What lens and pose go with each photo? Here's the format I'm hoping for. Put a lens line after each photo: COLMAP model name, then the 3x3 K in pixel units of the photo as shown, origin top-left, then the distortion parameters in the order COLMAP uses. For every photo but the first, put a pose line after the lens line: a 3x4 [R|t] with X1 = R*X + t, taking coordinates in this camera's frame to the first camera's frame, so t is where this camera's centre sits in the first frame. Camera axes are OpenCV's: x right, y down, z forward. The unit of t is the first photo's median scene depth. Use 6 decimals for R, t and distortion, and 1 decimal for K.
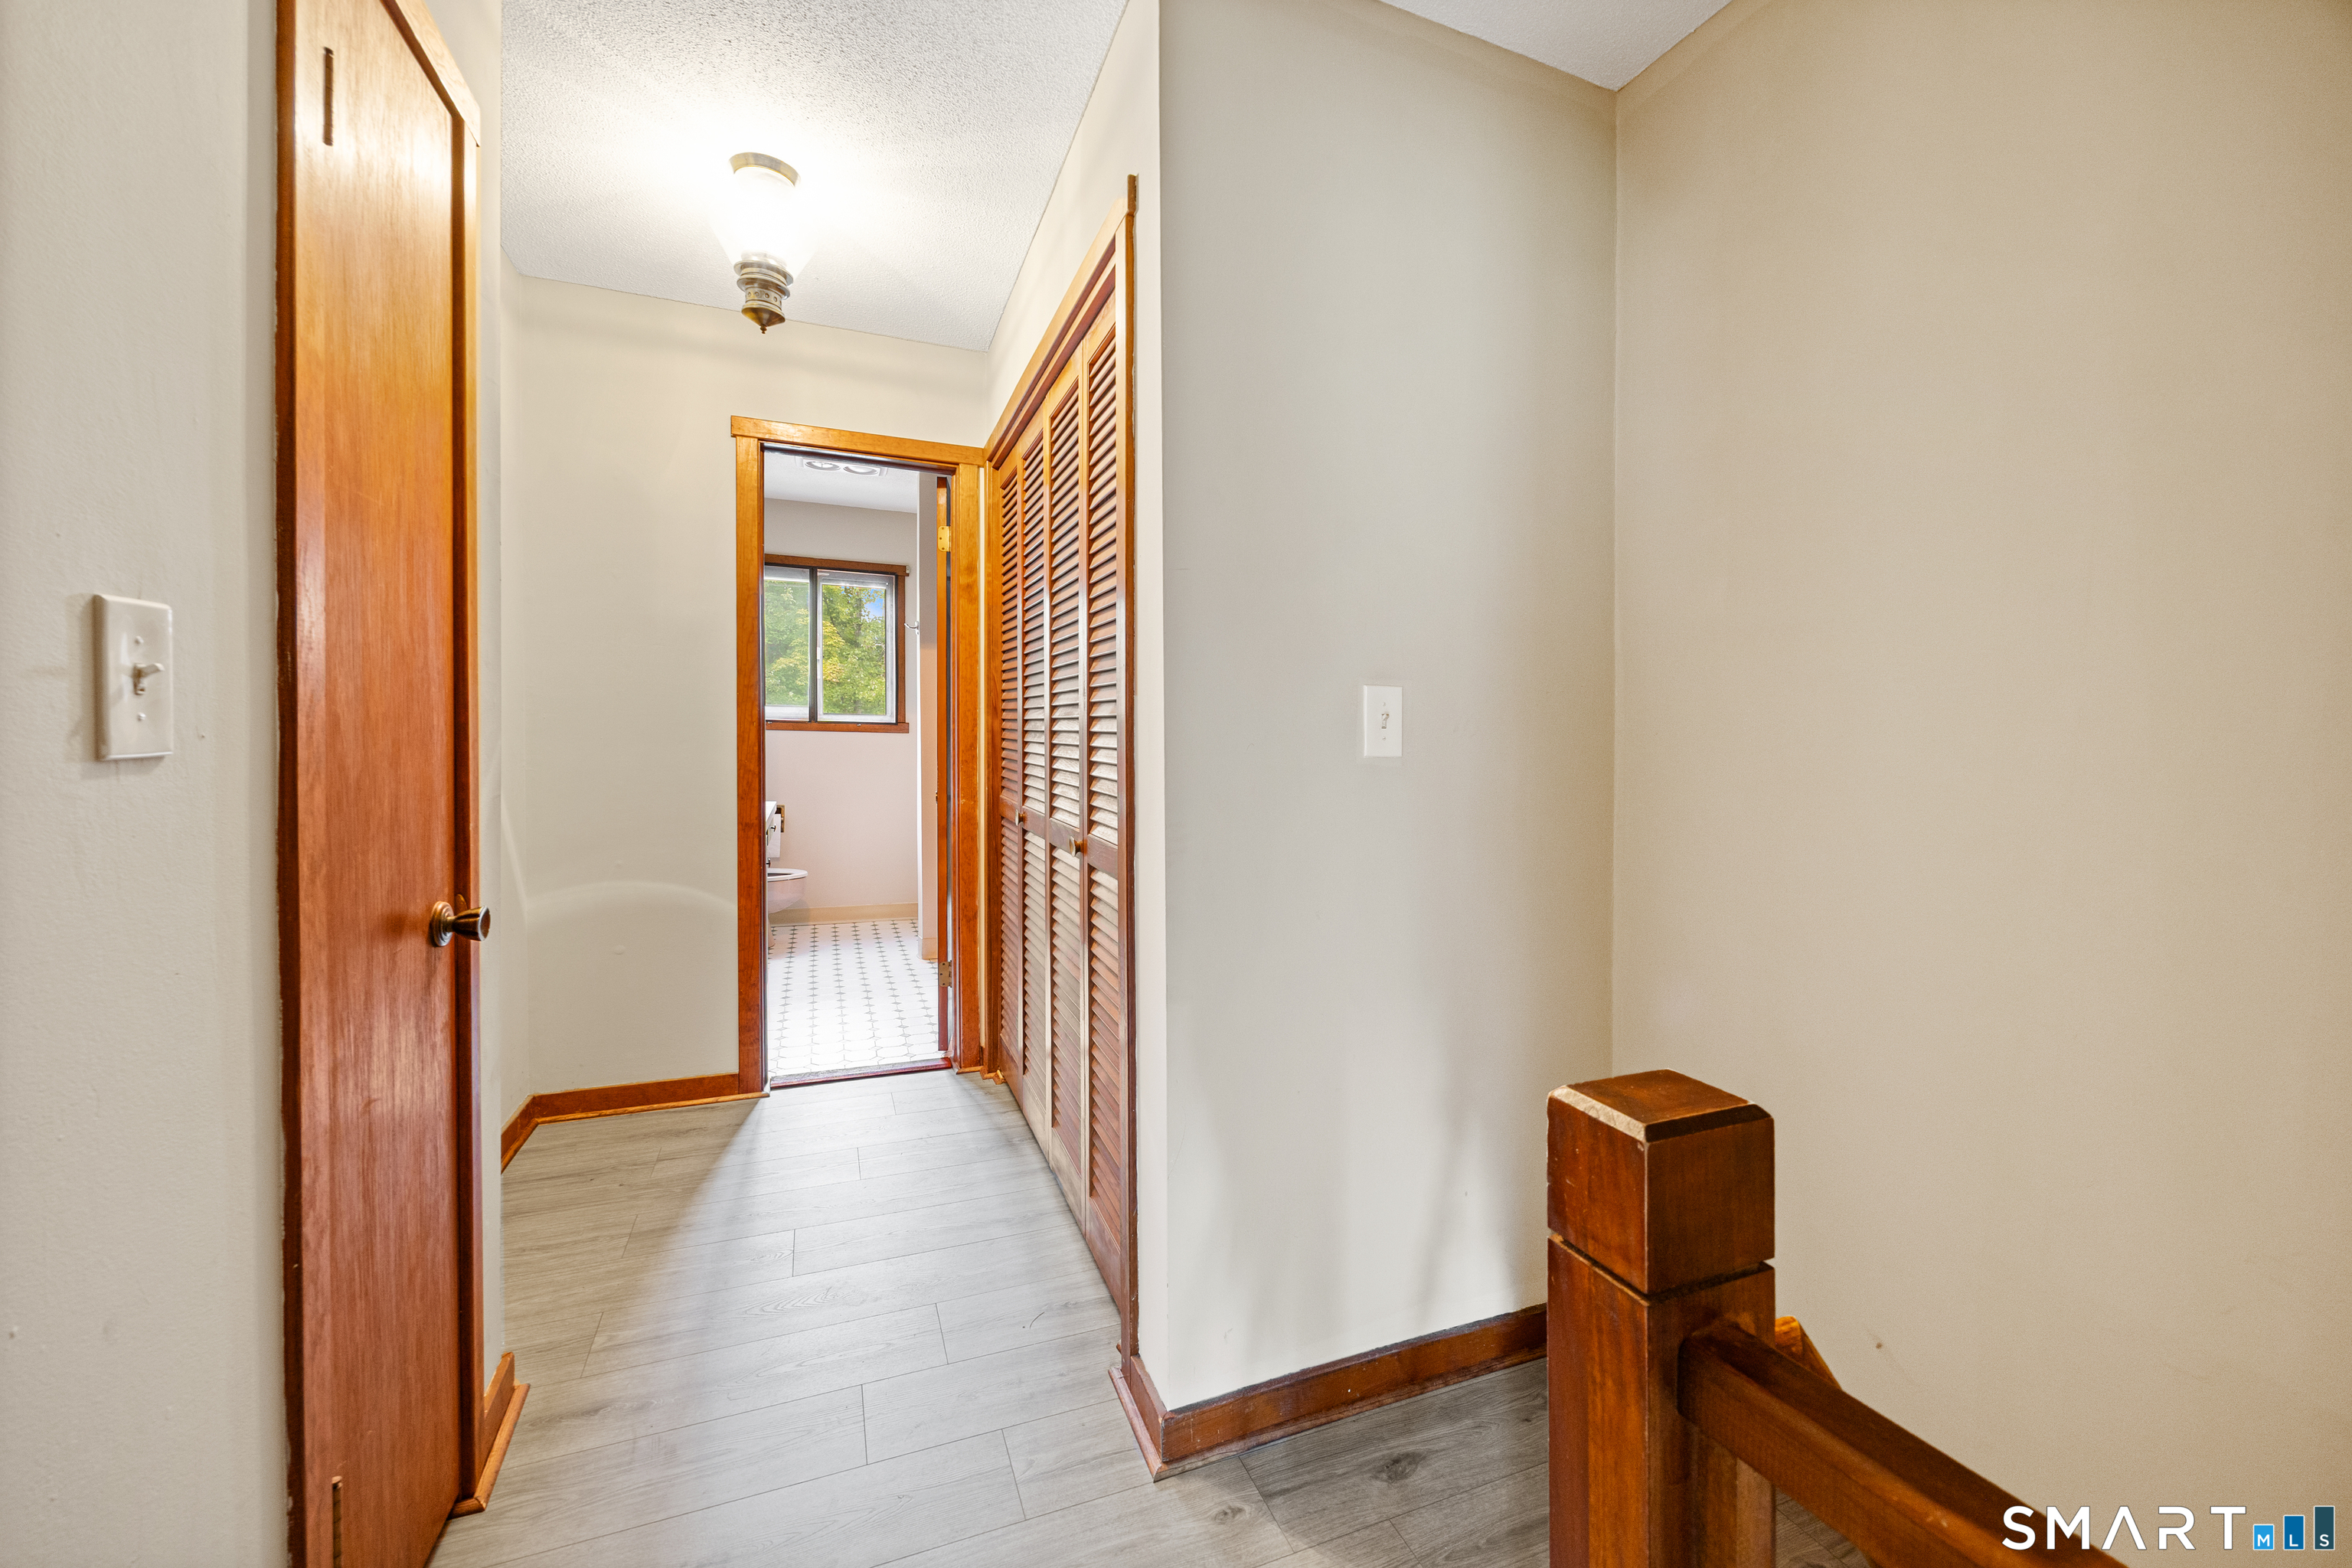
lens RADIAL K [[918.0, 0, 1176.0], [0, 918.0, 784.0], [0, 0, 1]] dist [-0.000721, -0.000021]
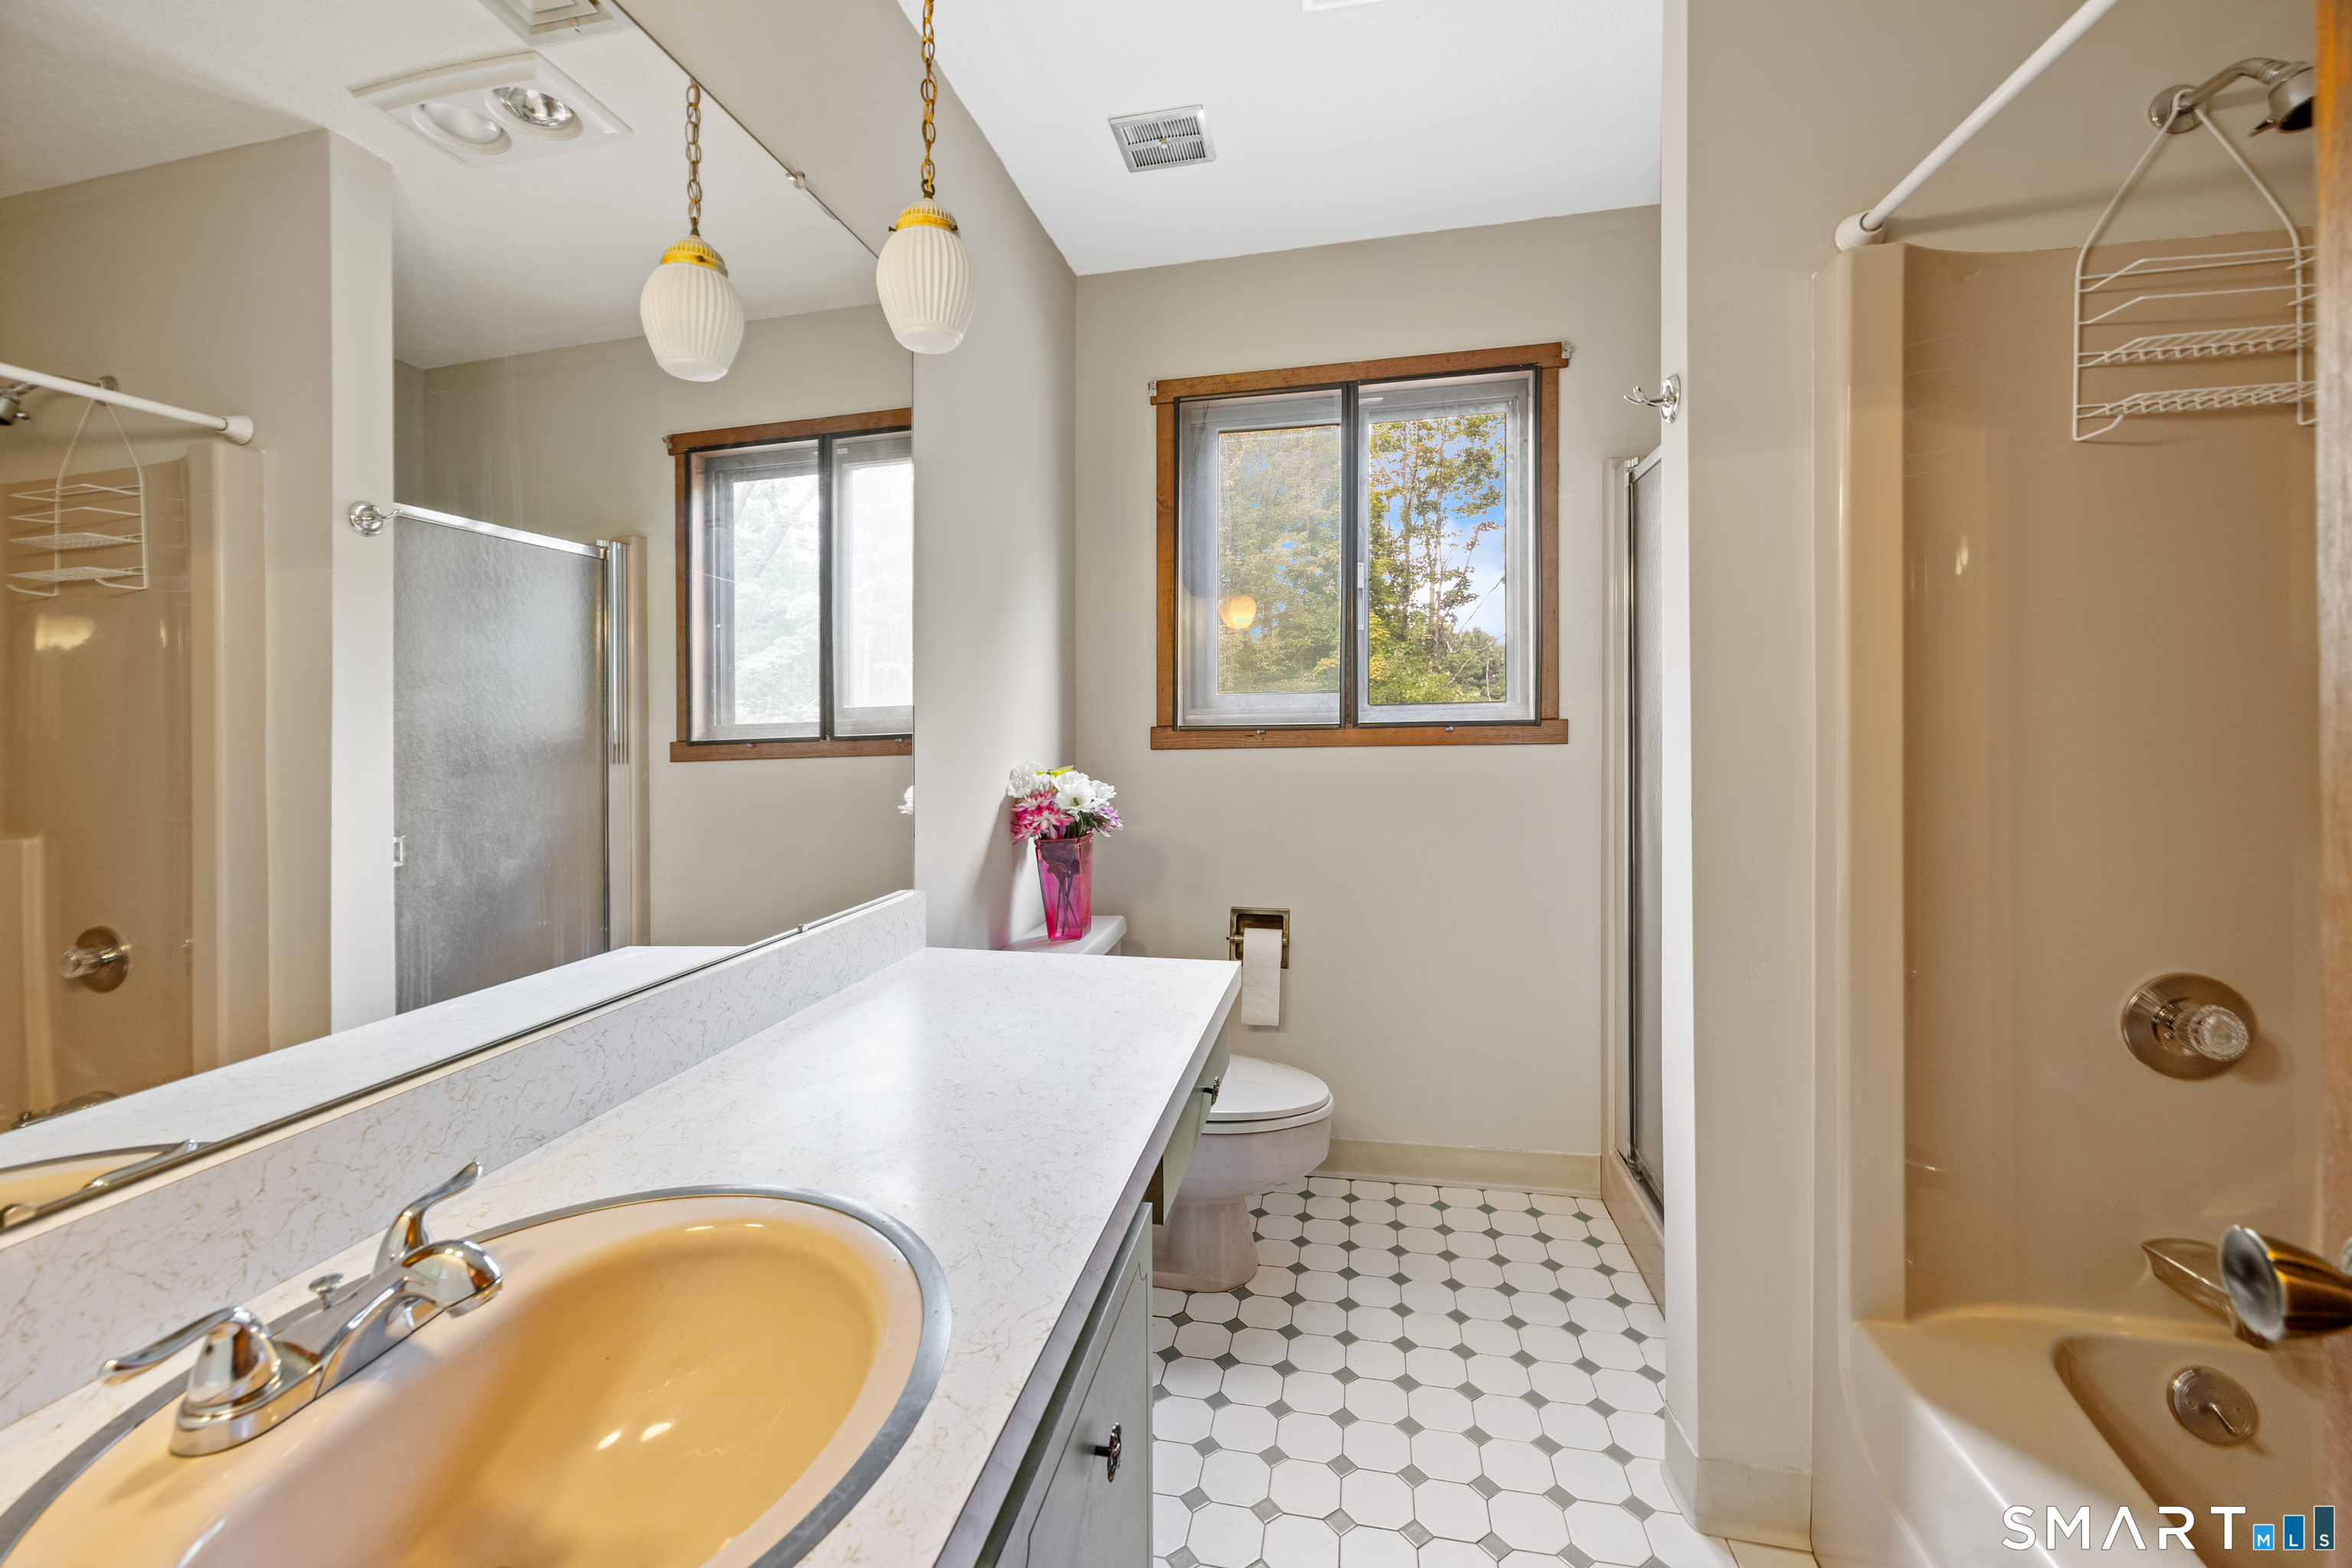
lens RADIAL K [[918.0, 0, 1176.0], [0, 918.0, 784.0], [0, 0, 1]] dist [-0.000721, -0.000021]
pose [[0.841272, -0.000926, -0.540611, -0.216459], [-0.000225, 0.999998, -0.002063, -0.036678], [0.540611, 0.001857, 0.841270, 0.556757]]
